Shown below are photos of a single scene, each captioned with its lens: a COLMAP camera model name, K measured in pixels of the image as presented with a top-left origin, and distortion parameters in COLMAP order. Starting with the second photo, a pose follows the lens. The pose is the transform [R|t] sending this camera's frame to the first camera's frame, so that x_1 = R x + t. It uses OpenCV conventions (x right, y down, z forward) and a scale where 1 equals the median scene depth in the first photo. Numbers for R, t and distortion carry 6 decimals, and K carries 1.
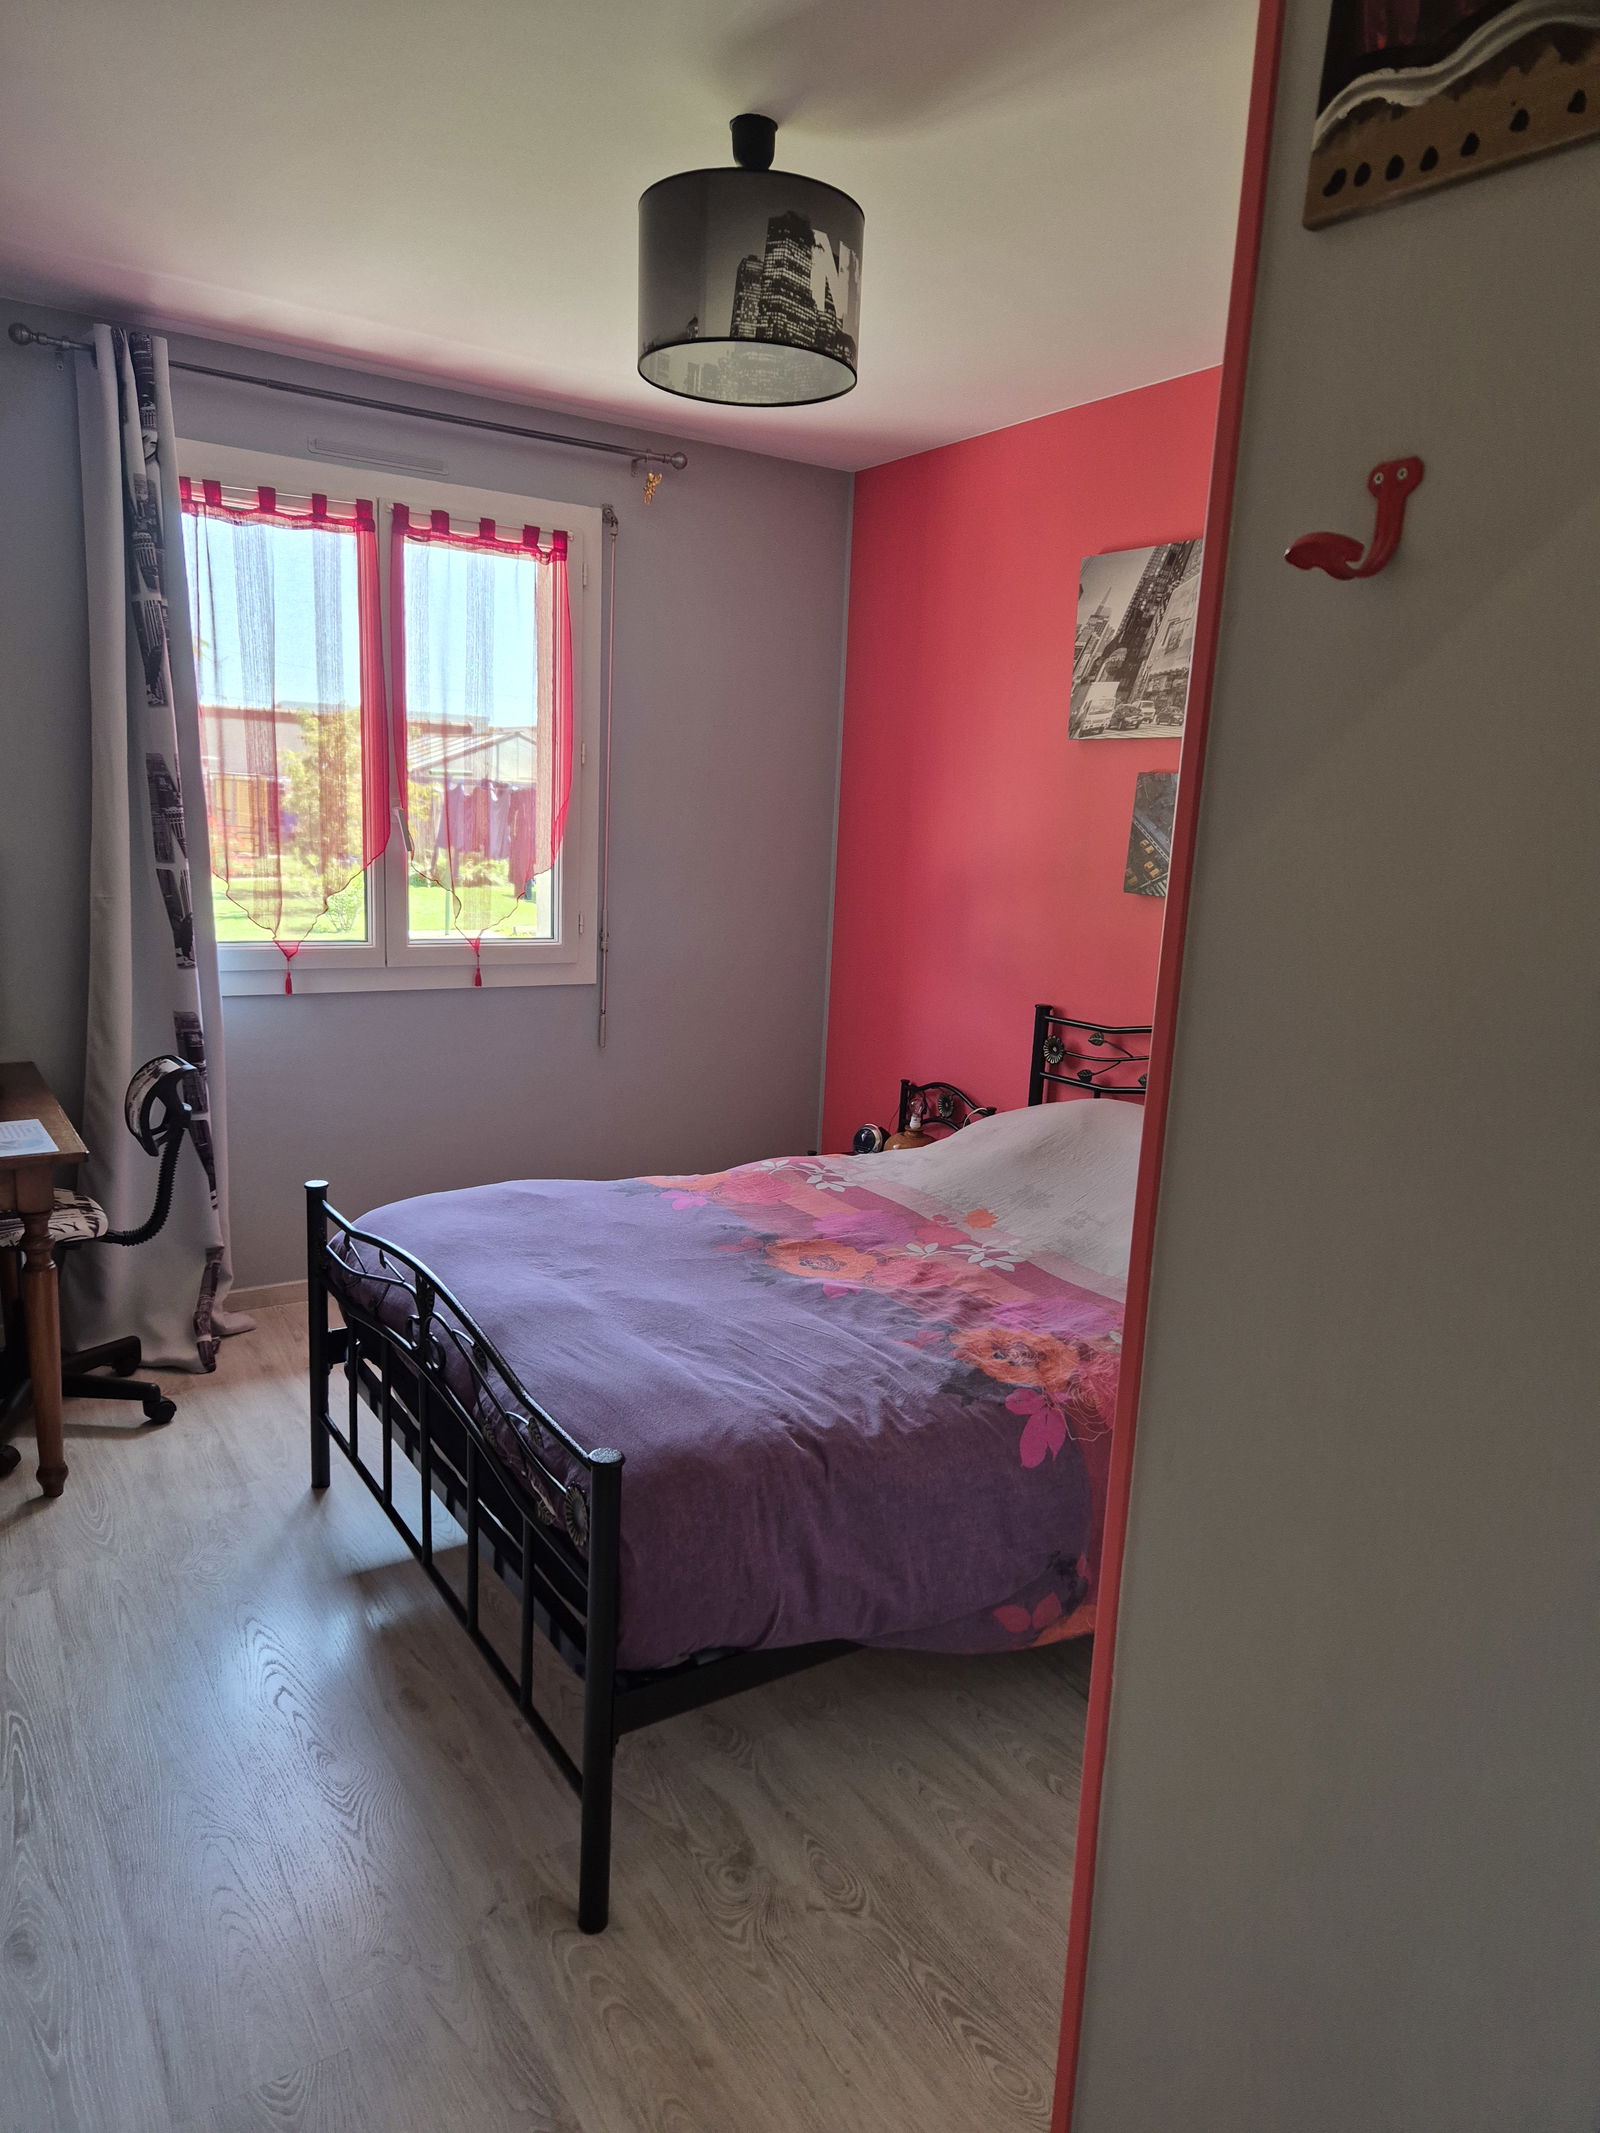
lens RADIAL K [[1421.6, 0, 770.0], [0, 1421.6, 1081.8], [0, 0, 1]] dist [0.064804, -0.054456]
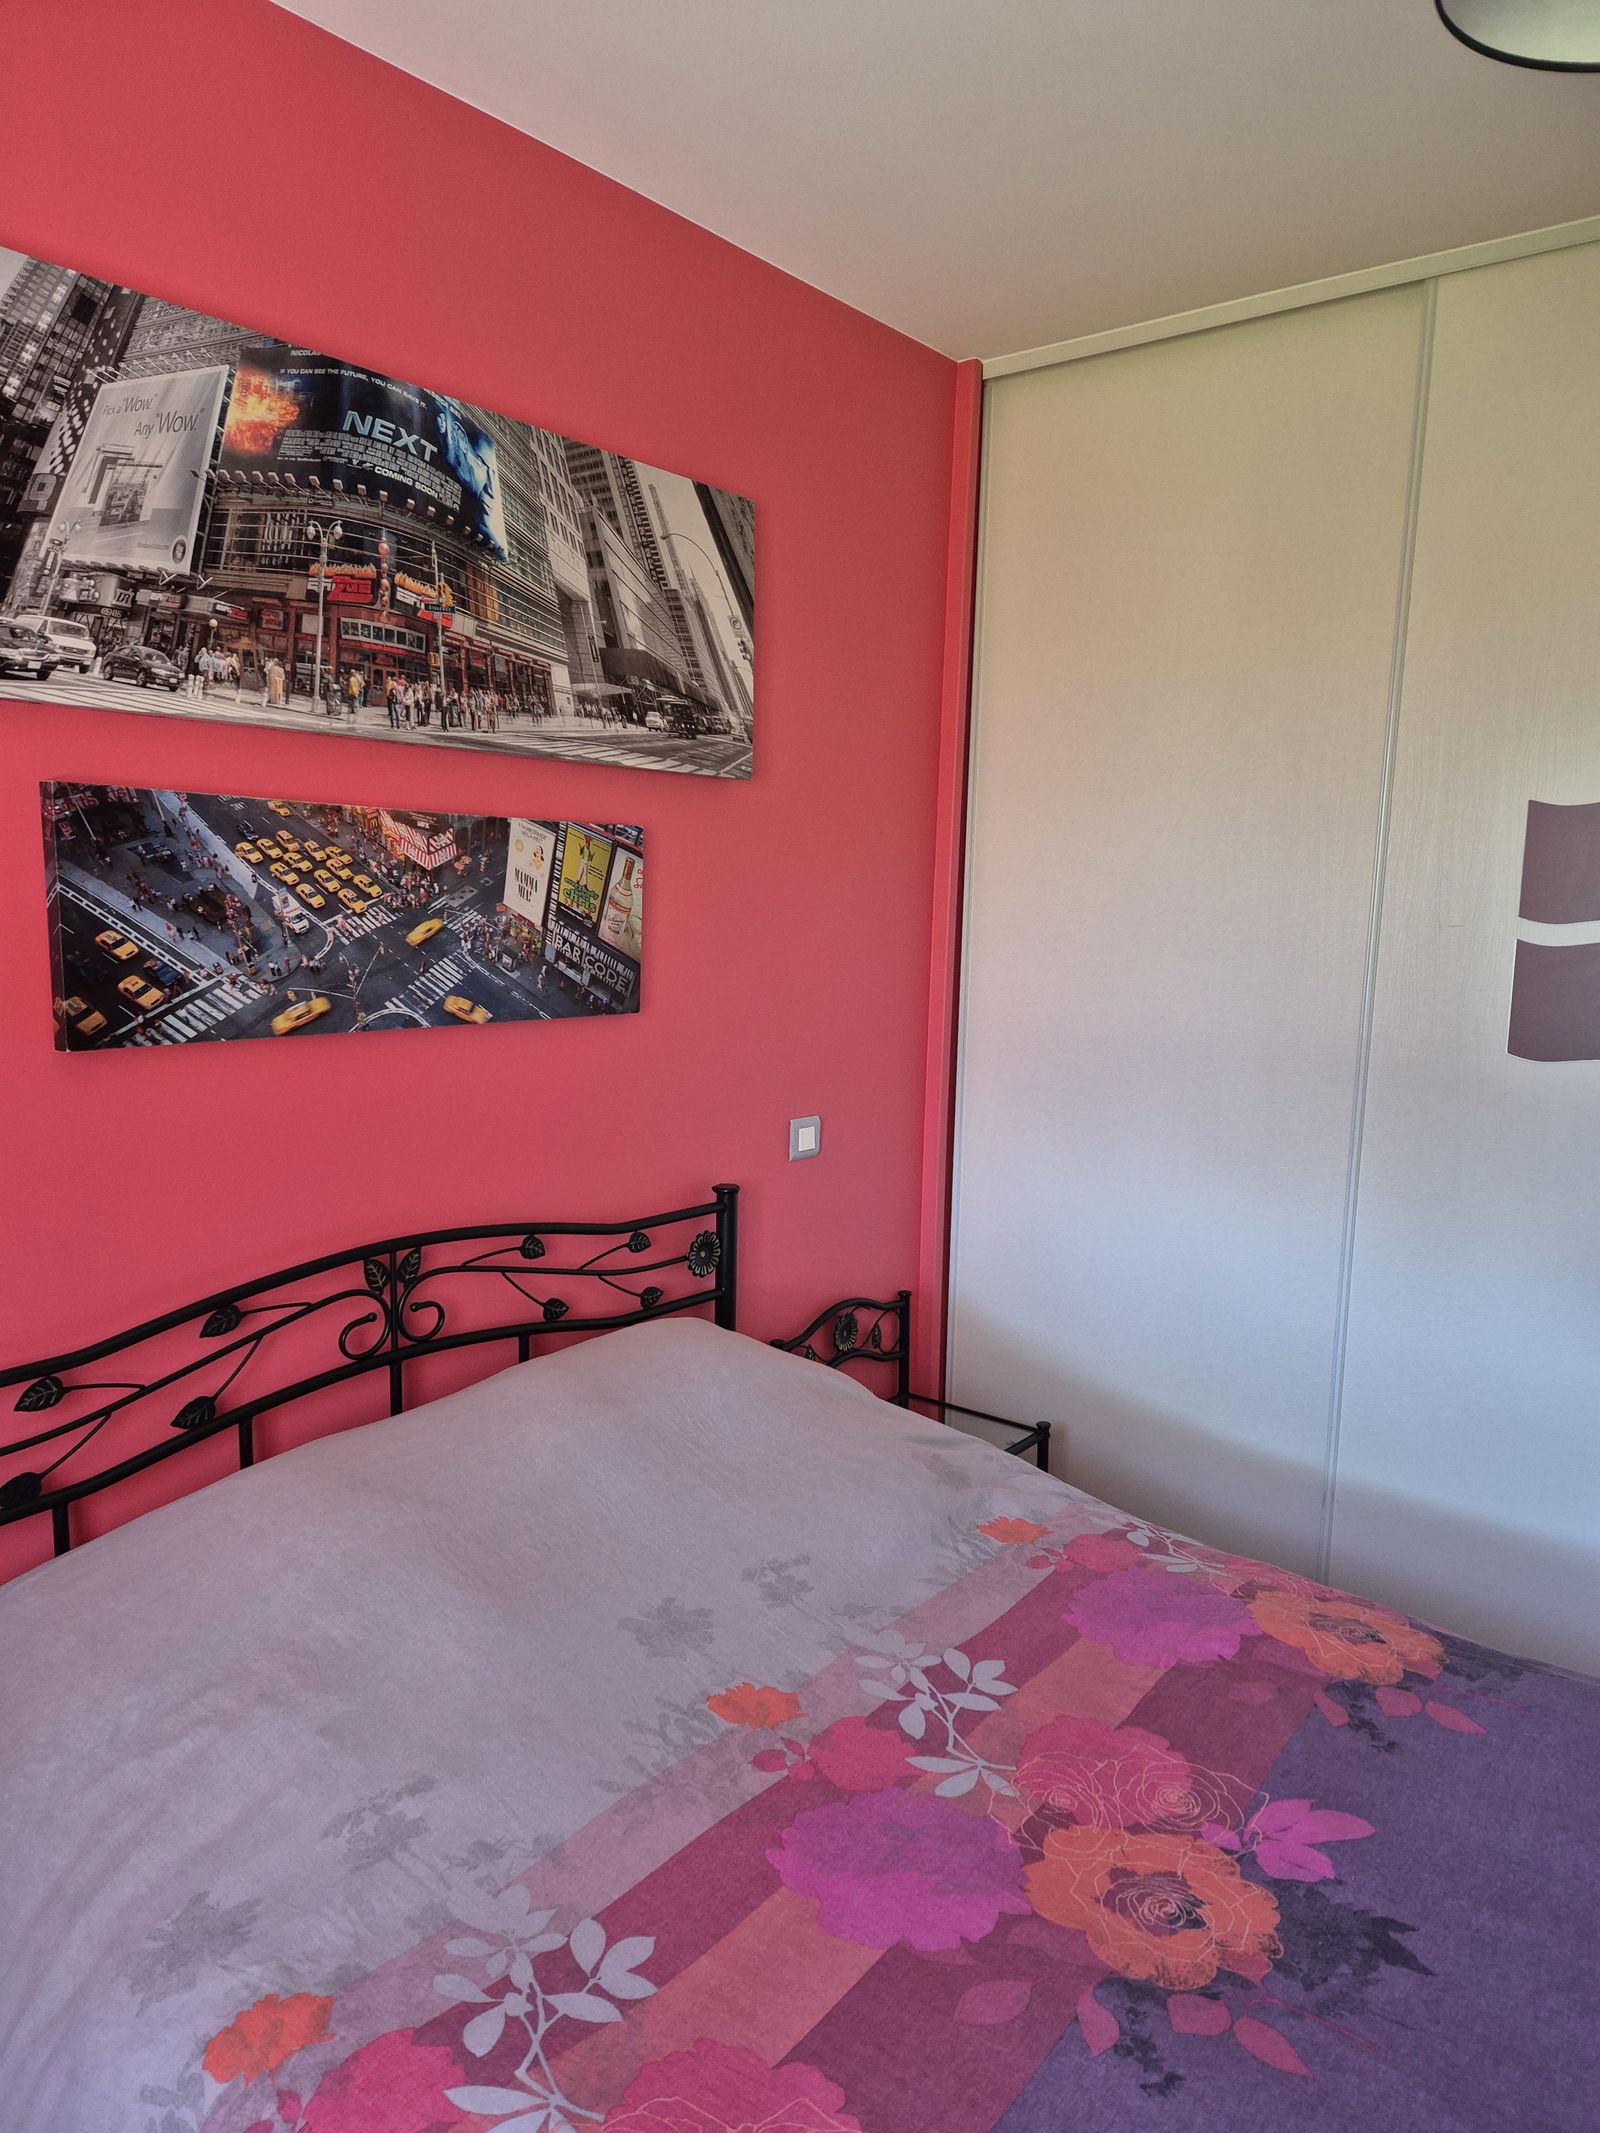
lens RADIAL K [[1421.6, 0, 794.5], [0, 1421.6, 1081.8], [0, 0, 1]] dist [0.064804, -0.054456]
pose [[-0.327388, -0.182809, 0.927037, -0.247445], [0.153423, 0.957802, 0.243058, -0.204402], [-0.932351, 0.221803, -0.285526, 0.952685]]
